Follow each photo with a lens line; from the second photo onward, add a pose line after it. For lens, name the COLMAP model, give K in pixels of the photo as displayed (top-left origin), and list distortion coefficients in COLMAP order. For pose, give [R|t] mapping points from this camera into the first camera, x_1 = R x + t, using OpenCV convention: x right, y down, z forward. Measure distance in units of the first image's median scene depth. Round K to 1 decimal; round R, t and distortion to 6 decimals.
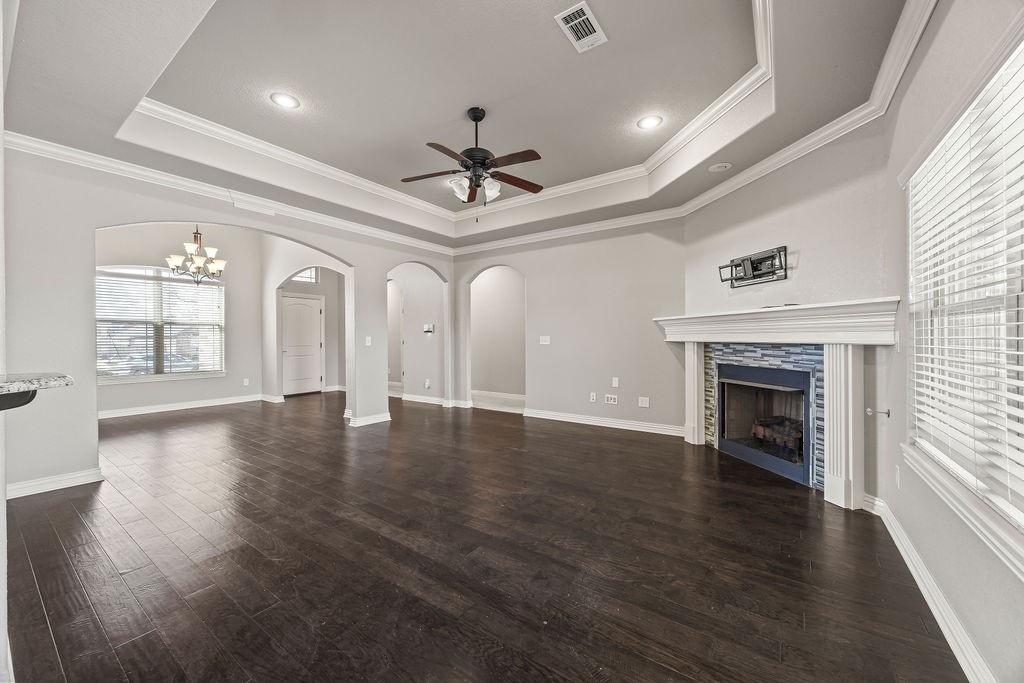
lens RADIAL K [[390.4, 0, 508.5], [0, 390.4, 342.9], [0, 0, 1]] dist [-0.001351, -0.000377]
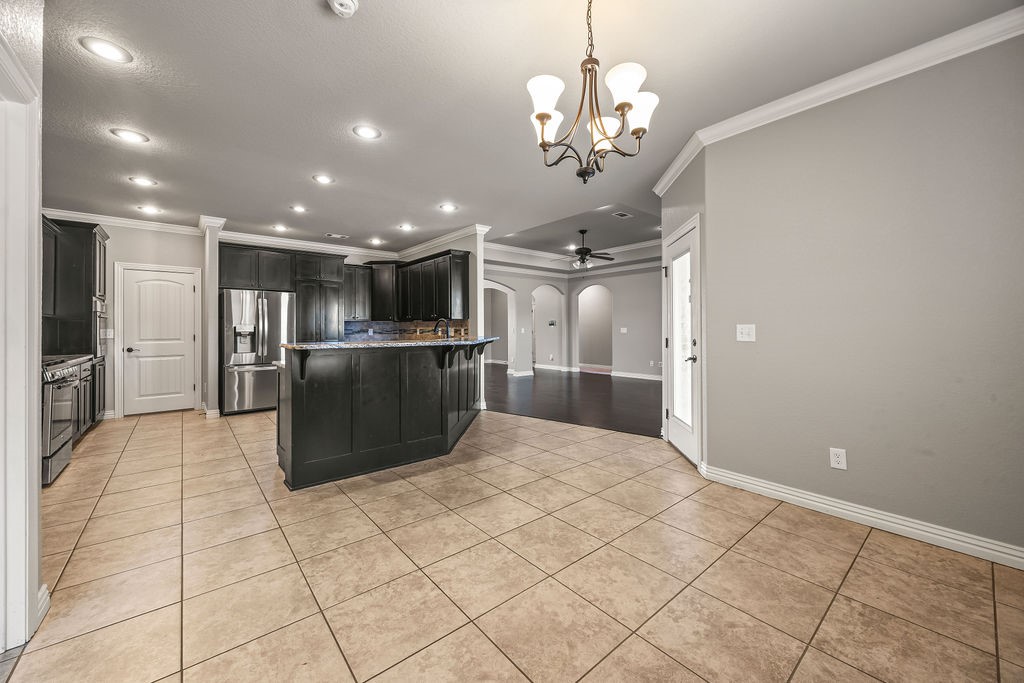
lens RADIAL K [[390.4, 0, 502.5], [0, 390.4, 325.1], [0, 0, 1]] dist [-0.001351, -0.000377]
pose [[0.961870, -0.002611, -0.273495, 0.065515], [-0.003092, 0.999787, -0.020419, 0.009581], [0.273490, 0.020486, 0.961657, -0.988437]]
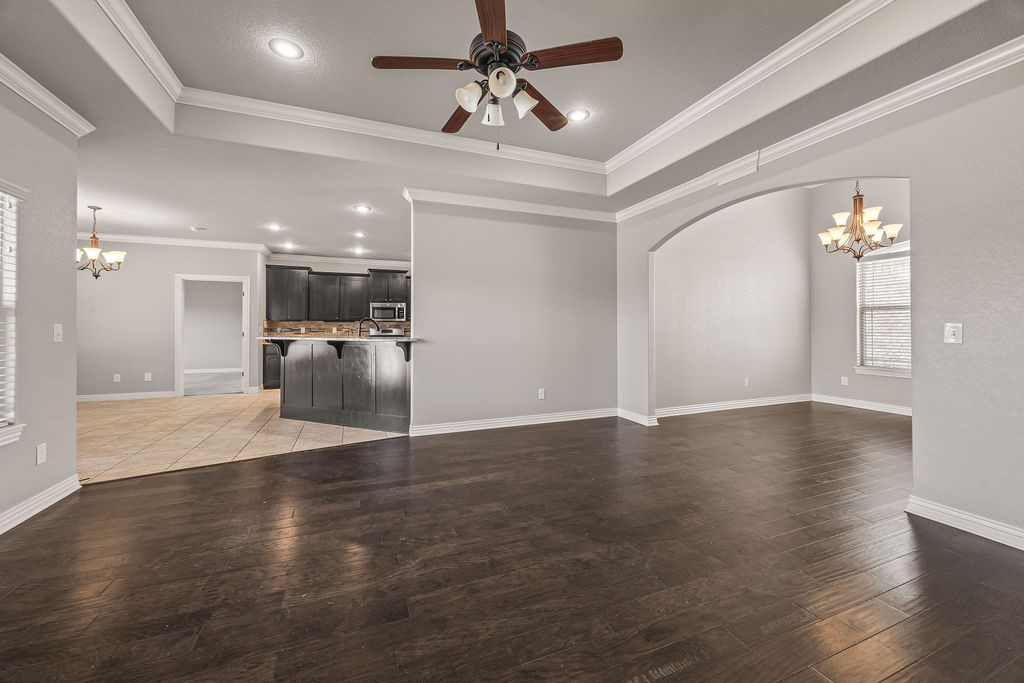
lens RADIAL K [[390.4, 0, 505.4], [0, 390.4, 331.0], [0, 0, 1]] dist [-0.001351, -0.000377]
pose [[-0.549514, 0.010484, -0.835418, 0.334823], [-0.006094, 0.999844, 0.016556, -0.014177], [0.835462, 0.014189, -0.549365, 1.015280]]
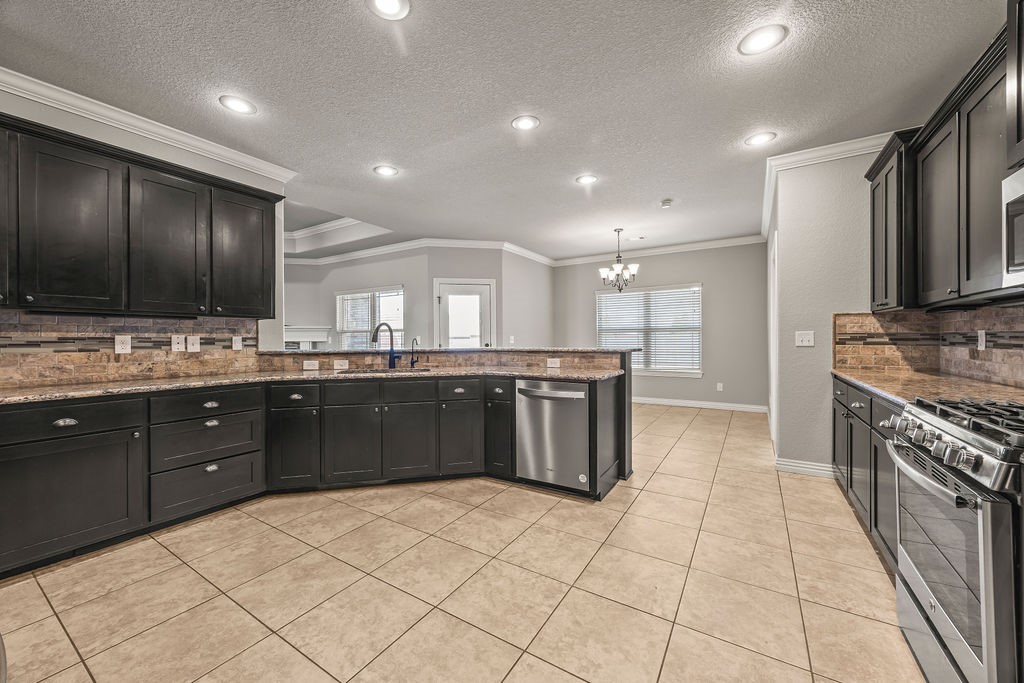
lens RADIAL K [[390.4, 0, 511.0], [0, 390.4, 337.5], [0, 0, 1]] dist [-0.001351, -0.000377]
pose [[-0.050307, 0.007004, 0.998709, -1.203529], [0.016285, 0.999848, -0.006192, 0.008787], [-0.998601, 0.015952, -0.050413, -0.183763]]
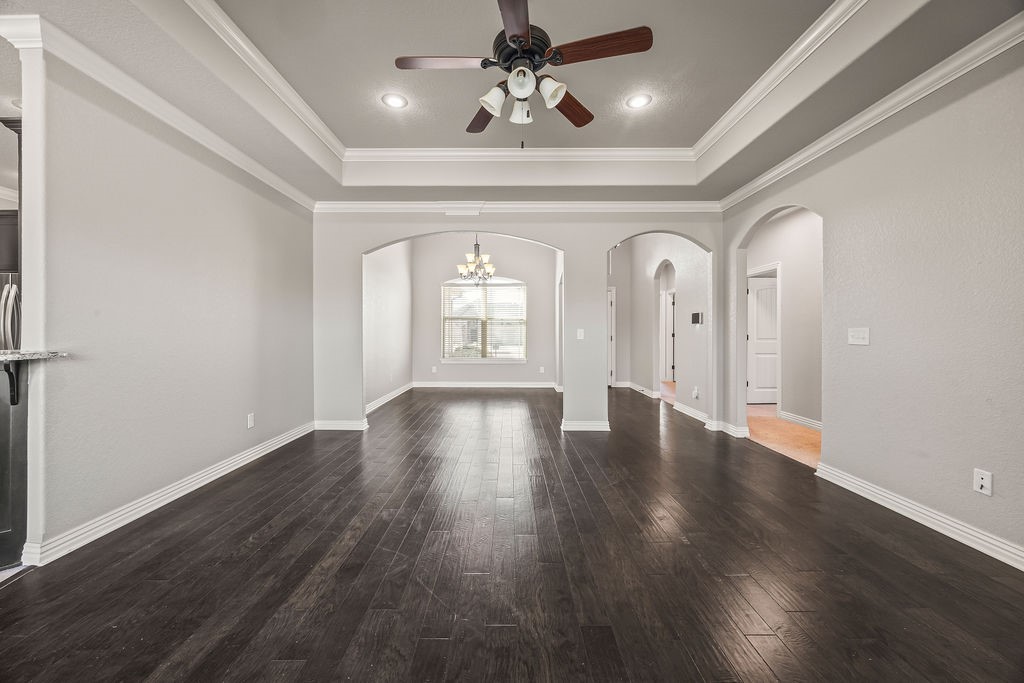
lens RADIAL K [[390.4, 0, 506.6], [0, 390.4, 334.2], [0, 0, 1]] dist [-0.001351, -0.000377]
pose [[0.572195, 0.008701, -0.820071, 0.316798], [-0.012786, 0.999917, 0.001688, -0.004851], [0.820018, 0.009519, 0.572259, 0.458386]]
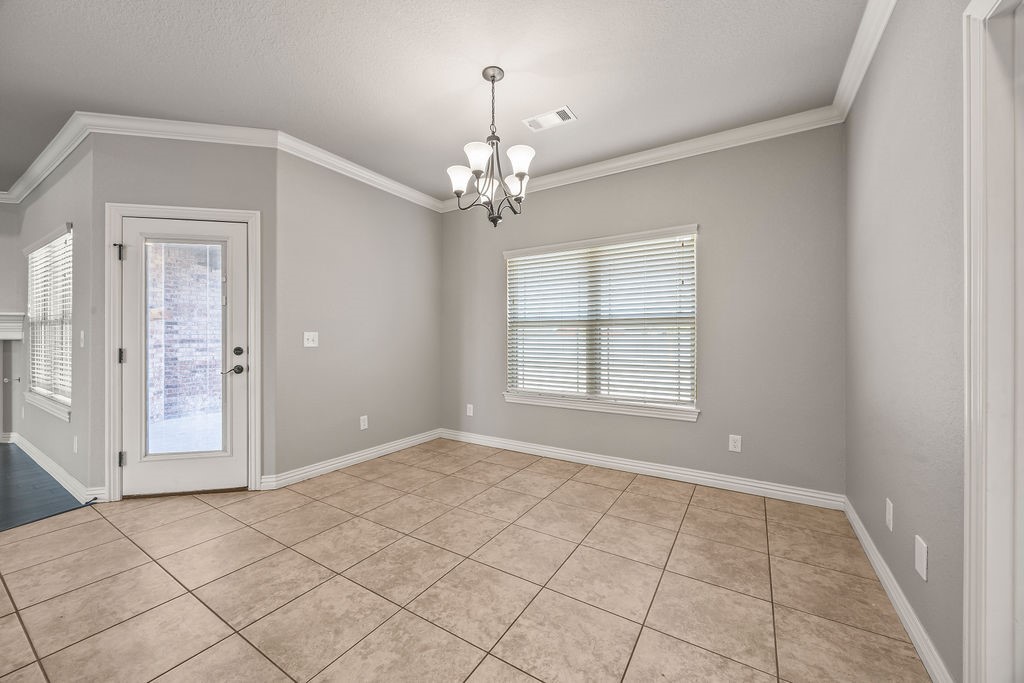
lens RADIAL K [[390.4, 0, 509.7], [0, 390.4, 333.2], [0, 0, 1]] dist [-0.001351, -0.000377]
pose [[-0.051064, 0.011528, 0.998629, -0.471781], [0.008500, 0.999902, -0.011108, 0.007666], [-0.998659, 0.007921, -0.051157, -0.594736]]
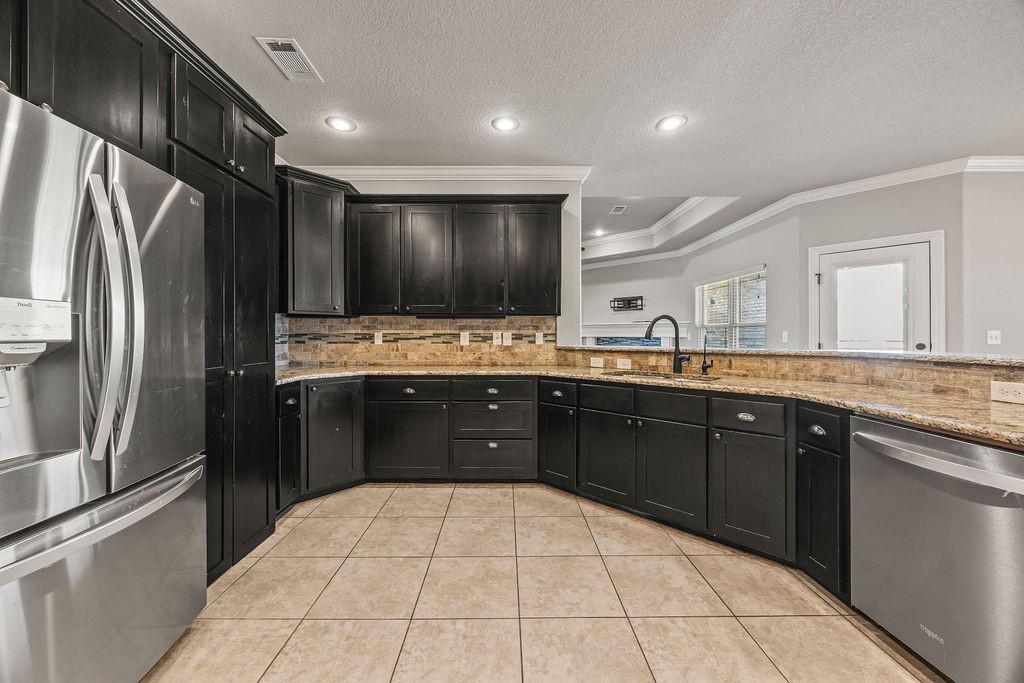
lens RADIAL K [[390.4, 0, 507.4], [0, 390.4, 336.1], [0, 0, 1]] dist [-0.001351, -0.000377]
pose [[0.818419, 0.002176, 0.574617, -0.971337], [0.003944, 0.999948, -0.009404, 0.008605], [-0.574608, 0.009963, 0.818368, -0.339032]]
